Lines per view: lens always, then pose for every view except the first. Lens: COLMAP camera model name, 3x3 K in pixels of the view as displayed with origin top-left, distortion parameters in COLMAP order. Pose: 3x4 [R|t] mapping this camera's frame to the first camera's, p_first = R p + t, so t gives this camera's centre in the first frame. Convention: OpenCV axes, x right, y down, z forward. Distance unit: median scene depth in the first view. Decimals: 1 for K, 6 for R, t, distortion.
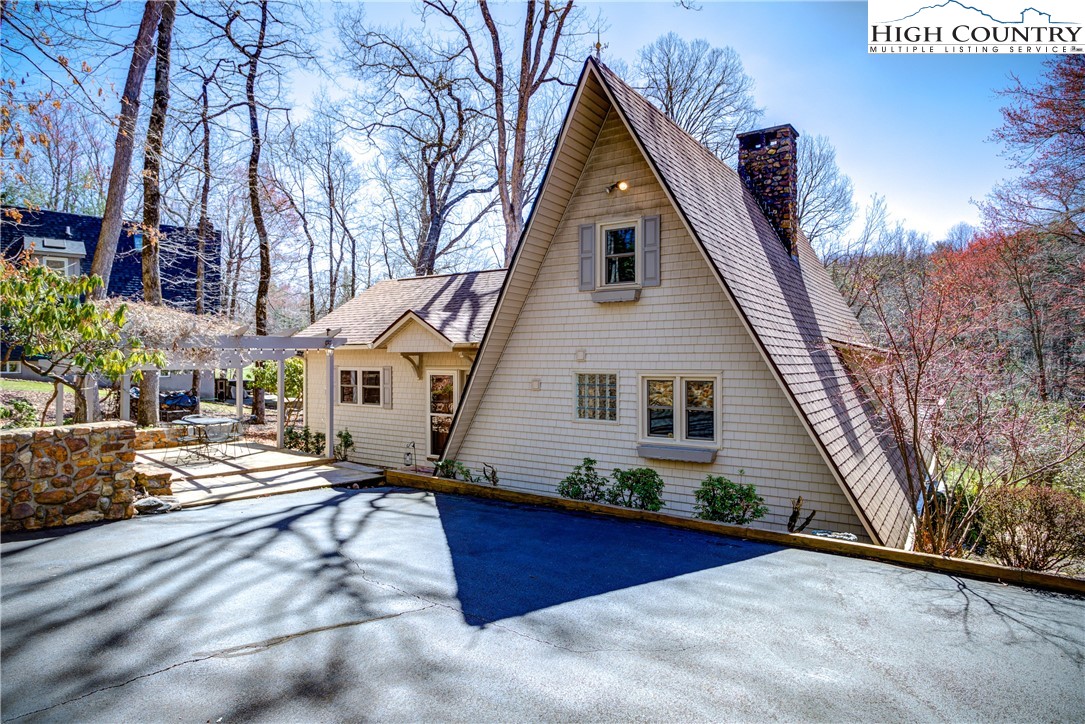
lens RADIAL K [[627.7, 0, 542.5], [0, 627.7, 362.0], [0, 0, 1]] dist [-0.007263, -0.000180]
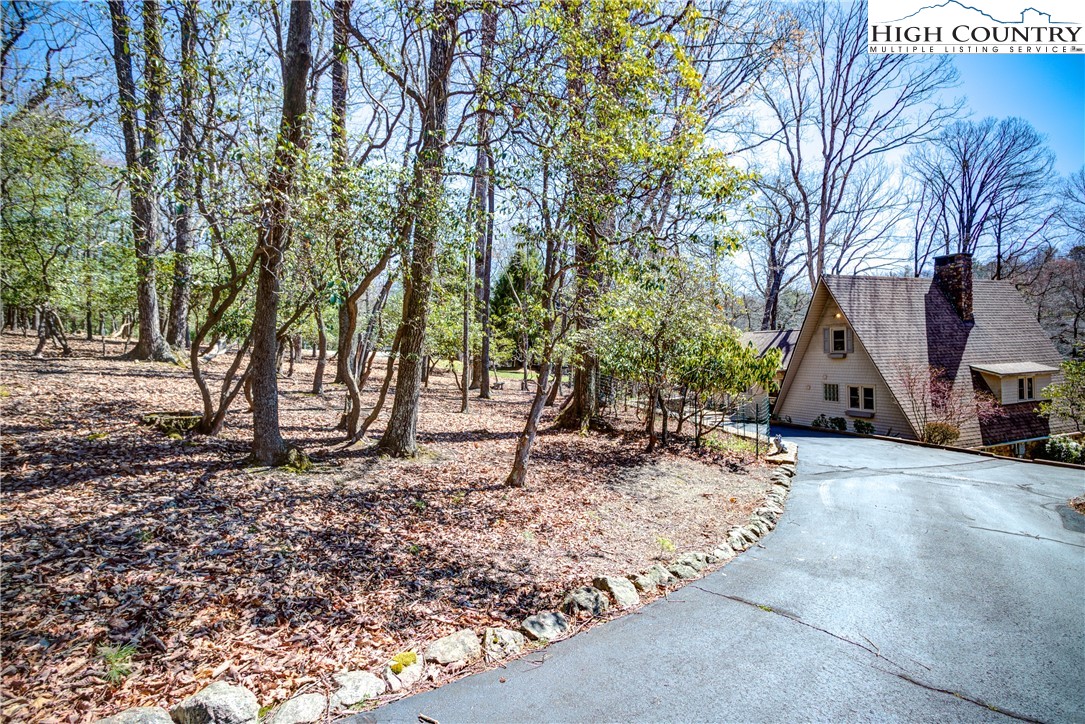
lens RADIAL K [[520.6, 0, 542.5], [0, 520.6, 362.0], [0, 0, 1]] dist [-0.024401, 0.010759]
pose [[0.816709, -0.012685, -0.576911, 0.265374], [0.024825, 0.999605, 0.013163, -0.100166], [0.576516, -0.025072, 0.816701, -1.127789]]
